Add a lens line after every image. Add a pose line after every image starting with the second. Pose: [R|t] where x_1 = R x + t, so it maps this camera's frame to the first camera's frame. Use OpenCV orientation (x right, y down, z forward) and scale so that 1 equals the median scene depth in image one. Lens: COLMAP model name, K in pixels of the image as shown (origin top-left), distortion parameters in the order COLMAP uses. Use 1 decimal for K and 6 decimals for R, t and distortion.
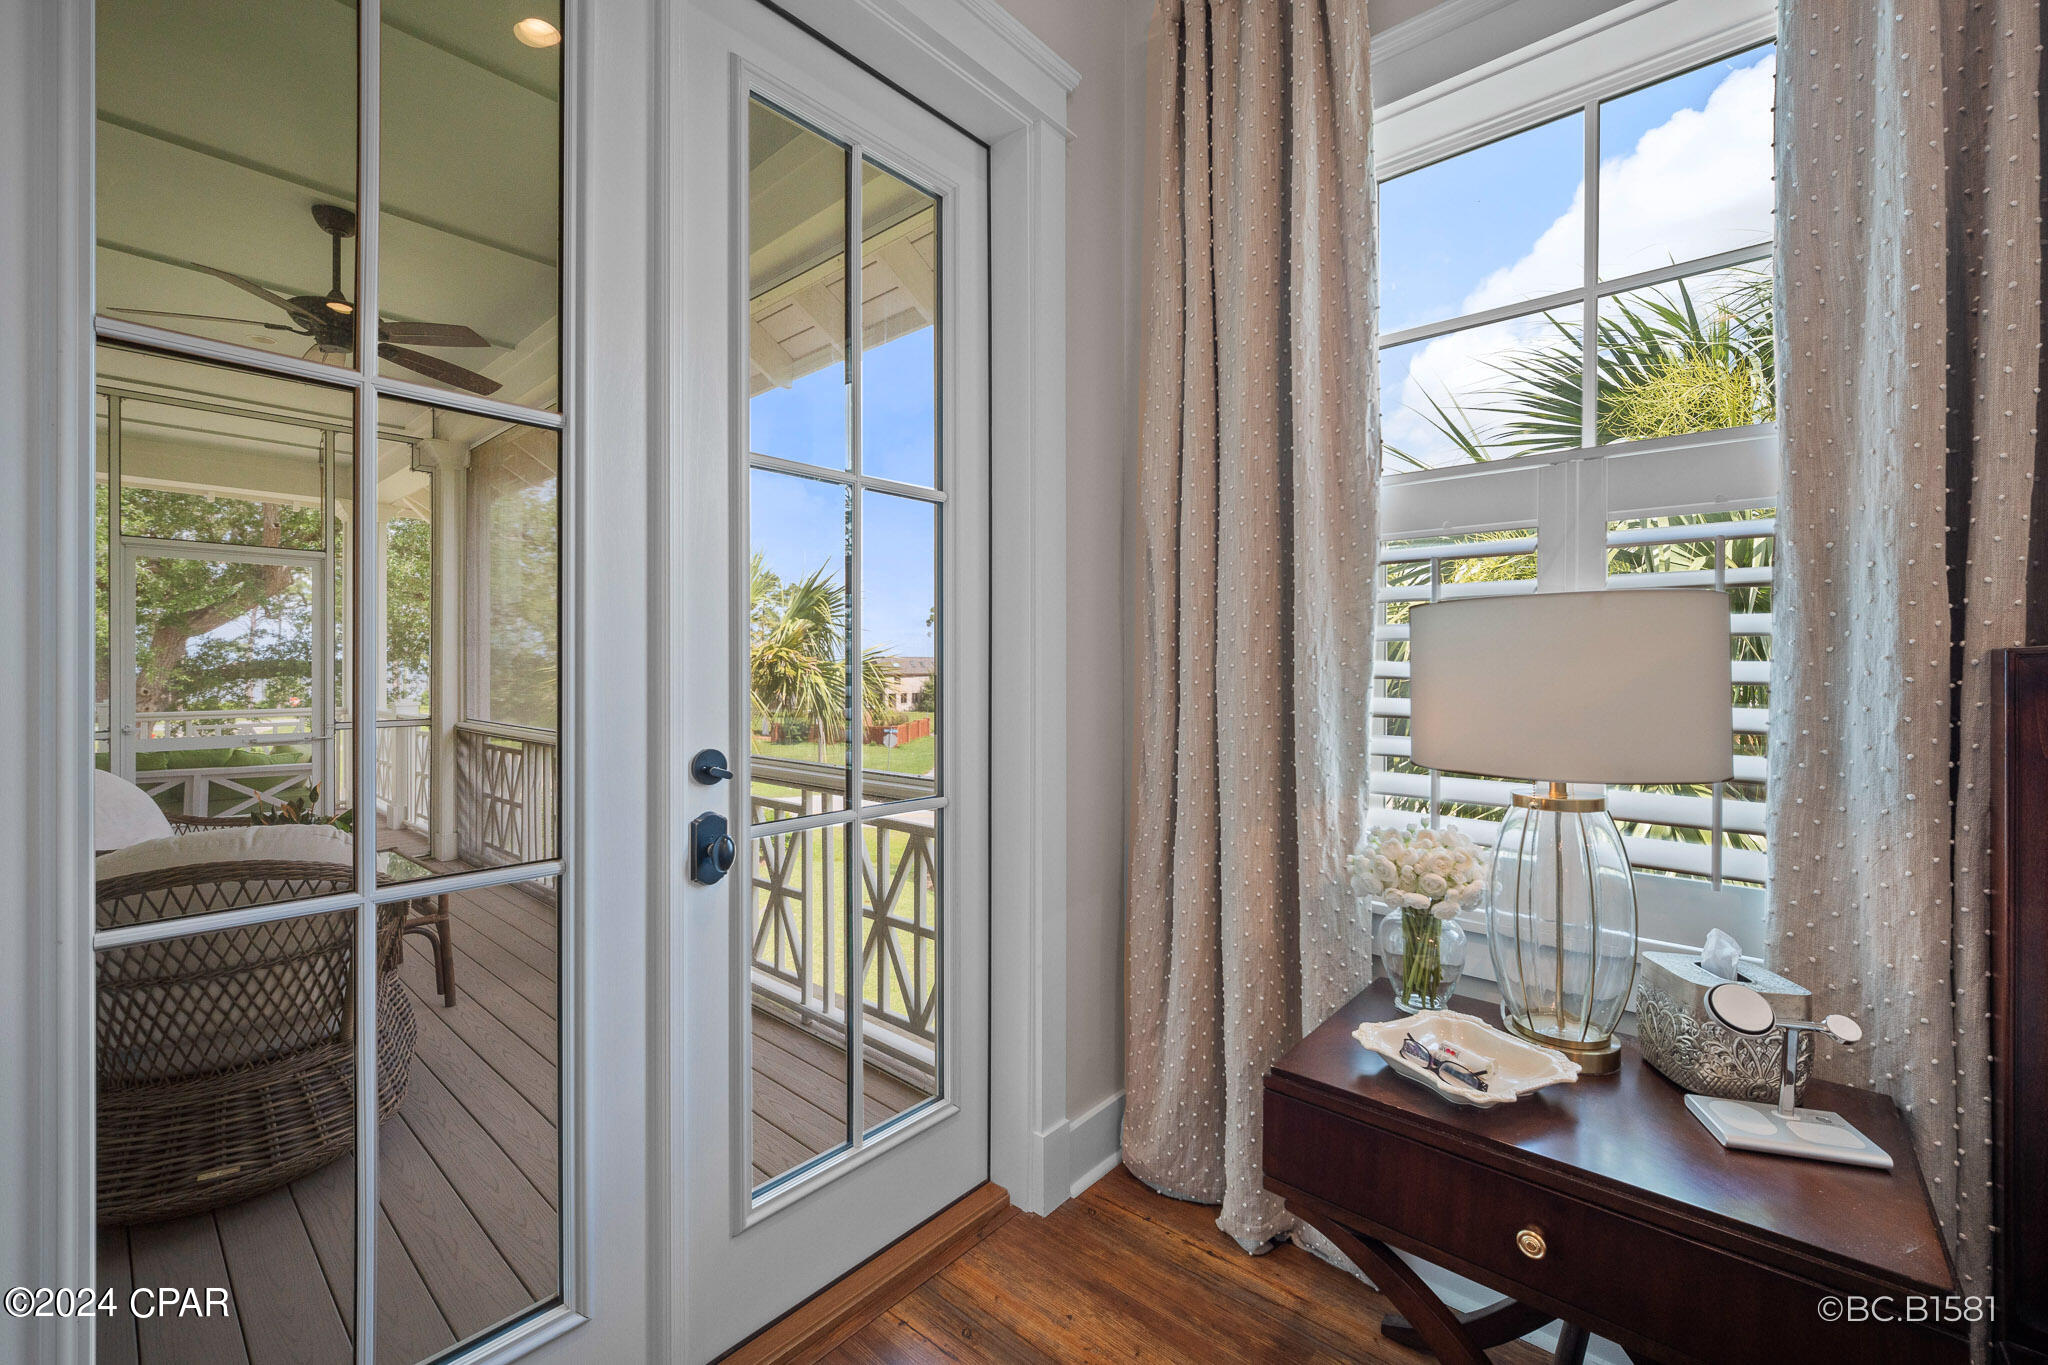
lens RADIAL K [[823.5, 0, 1029.4], [0, 823.5, 671.4], [0, 0, 1]] dist [0.002775, -0.000526]
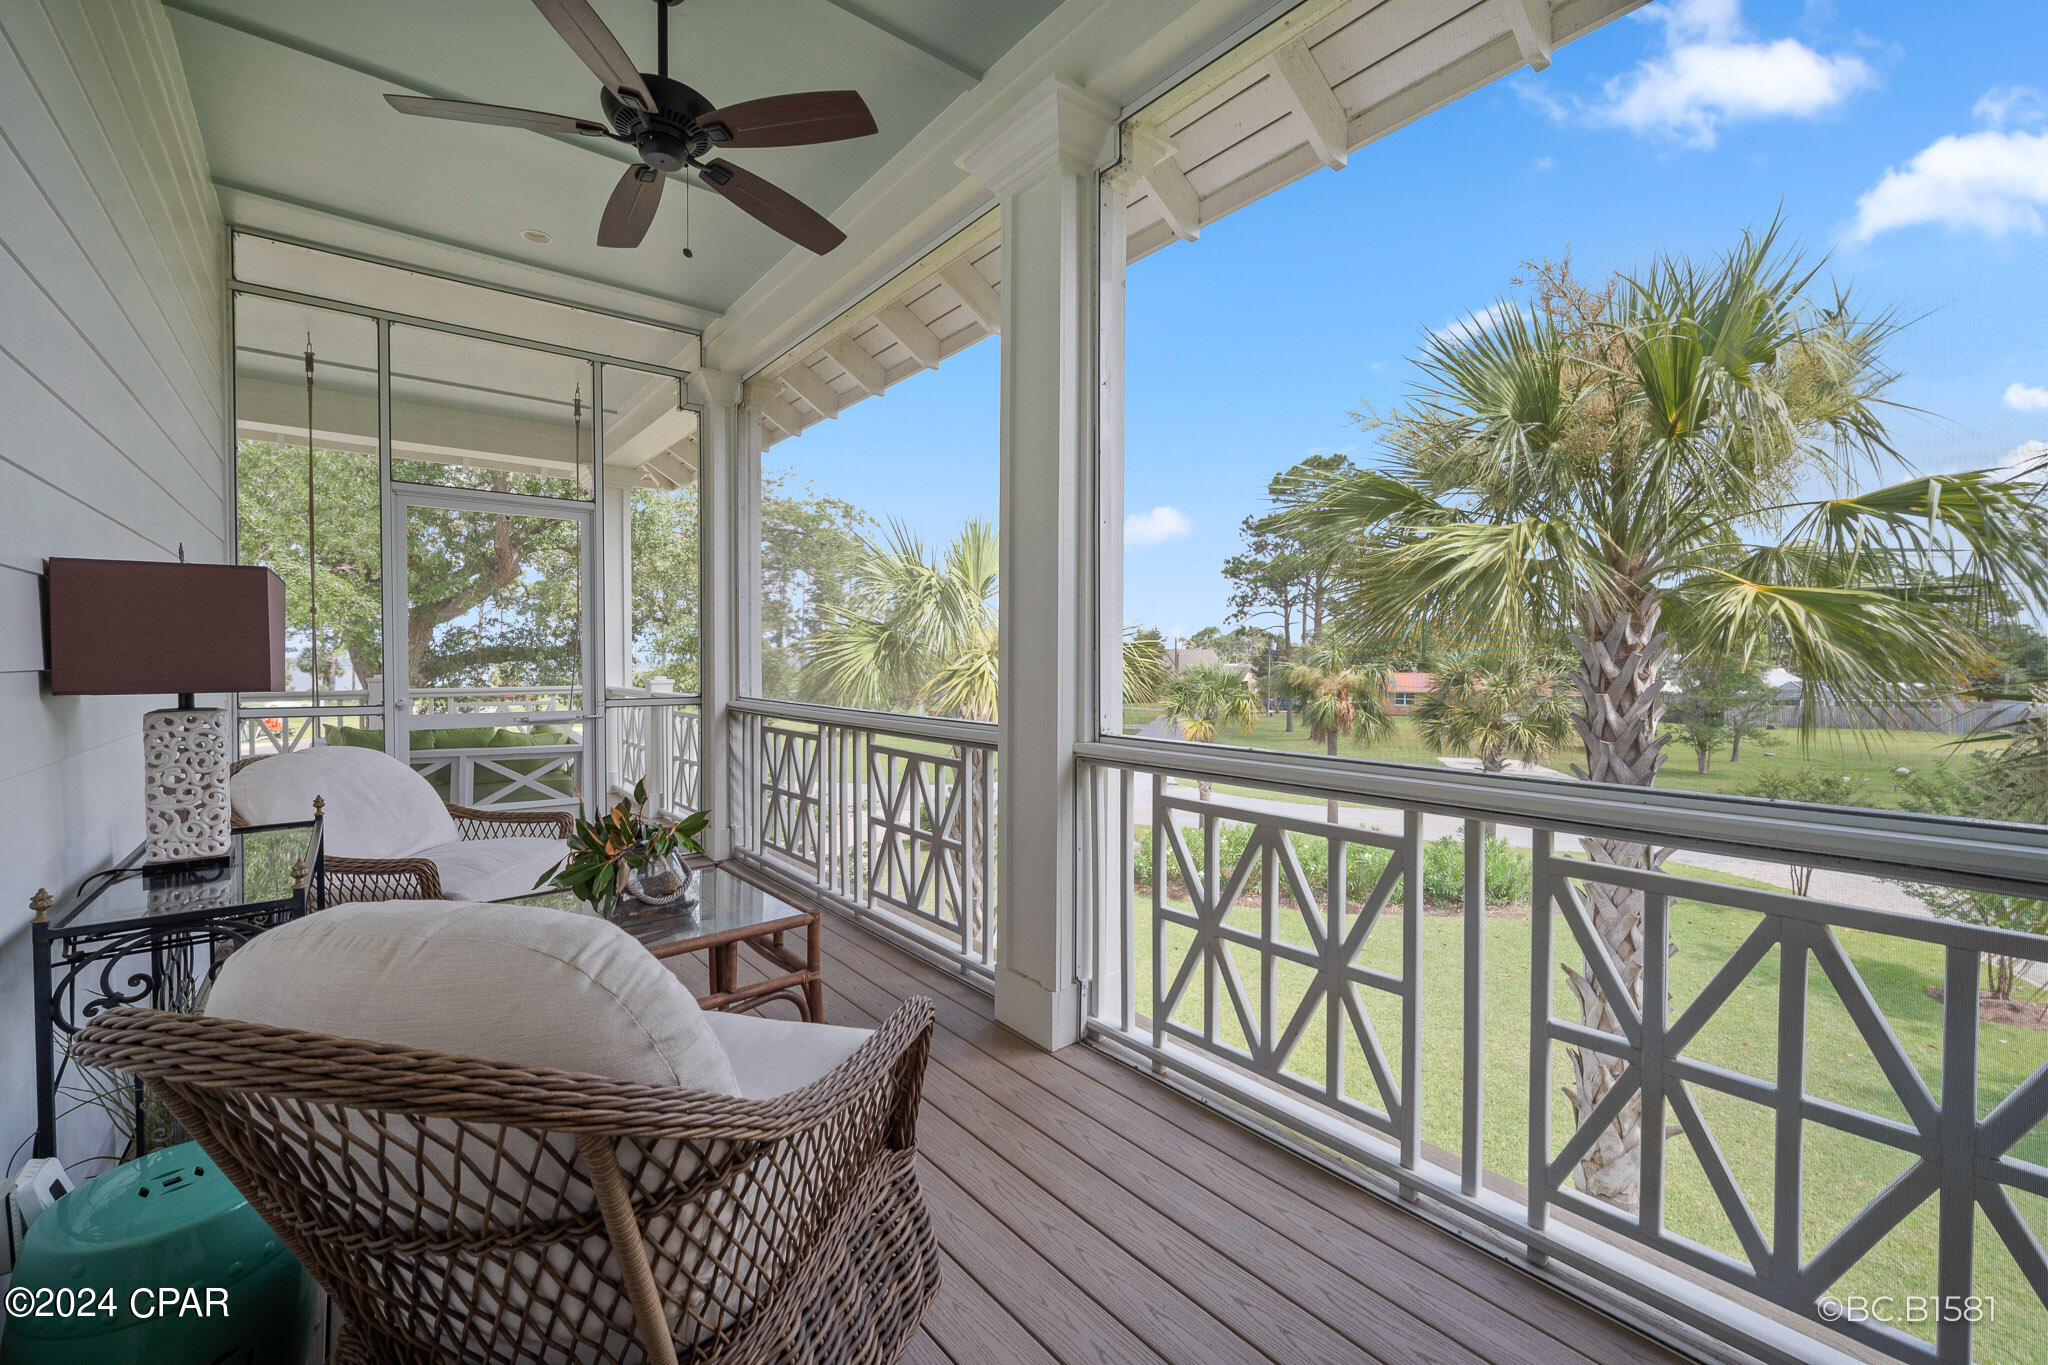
lens RADIAL K [[823.5, 0, 1022.5], [0, 823.5, 676.5], [0, 0, 1]] dist [0.002775, -0.000526]
pose [[0.985548, 0.004415, -0.169341, -0.253697], [-0.001487, 0.999847, 0.017416, 0.021119], [0.169392, -0.016913, 0.985404, 0.208910]]
